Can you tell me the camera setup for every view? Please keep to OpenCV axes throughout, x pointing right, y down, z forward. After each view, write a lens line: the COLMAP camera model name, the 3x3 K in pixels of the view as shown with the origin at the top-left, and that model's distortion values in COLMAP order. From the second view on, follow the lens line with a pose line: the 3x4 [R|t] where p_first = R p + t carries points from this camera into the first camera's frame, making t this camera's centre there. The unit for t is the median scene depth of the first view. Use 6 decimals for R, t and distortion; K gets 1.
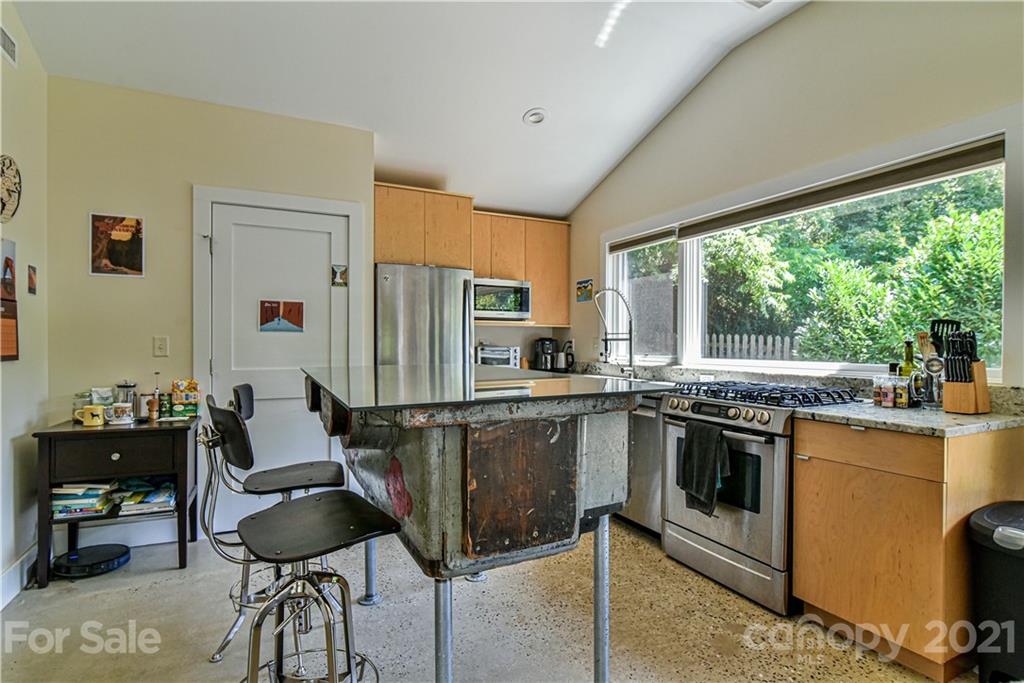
lens RADIAL K [[514.2, 0, 509.2], [0, 514.2, 349.0], [0, 0, 1]] dist [-0.013767, 0.001850]
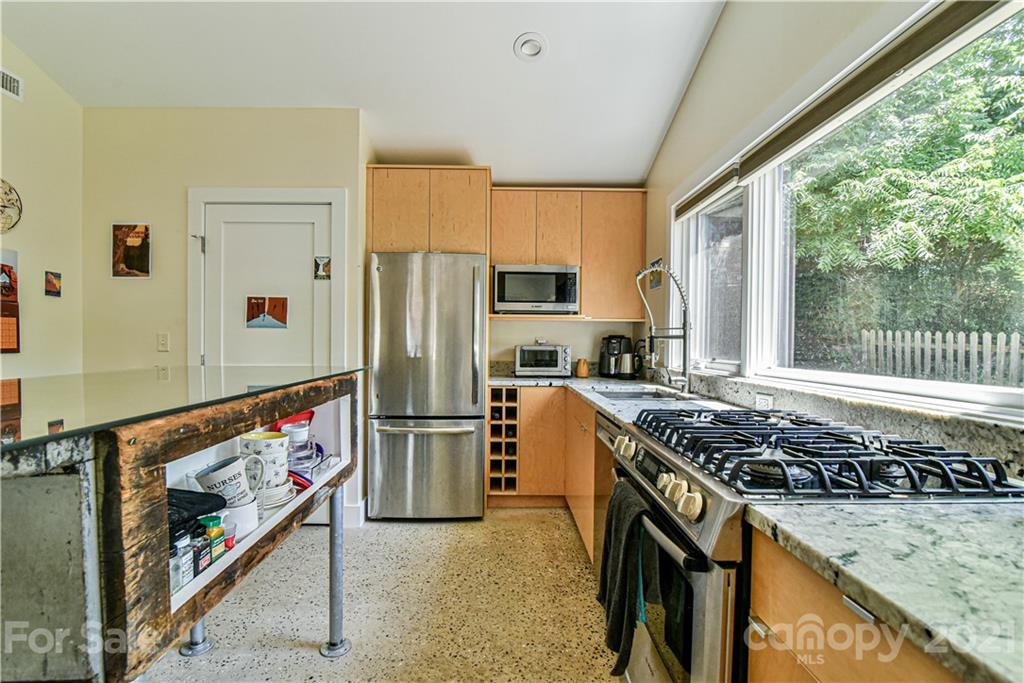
lens RADIAL K [[473.4, 0, 505.8], [0, 473.4, 348.2], [0, 0, 1]] dist [-0.016737, -0.000432]
pose [[0.902129, 0.011213, -0.431321, 0.344891], [-0.010728, 0.999936, 0.003558, -0.003087], [0.431333, 0.001417, 0.902192, 0.366945]]
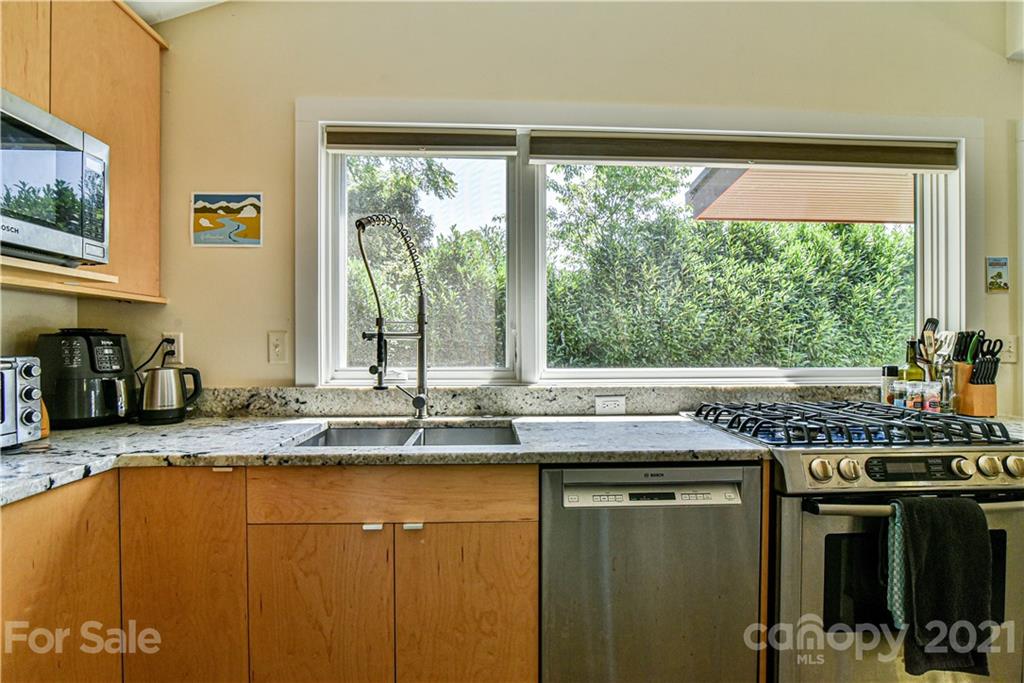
lens RADIAL K [[473.4, 0, 509.4], [0, 473.4, 348.1], [0, 0, 1]] dist [-0.016737, -0.000432]
pose [[0.396833, -0.011064, 0.917824, -0.160218], [0.010696, 0.999915, 0.007428, -0.011038], [-0.917828, 0.006870, 0.396918, 0.877672]]
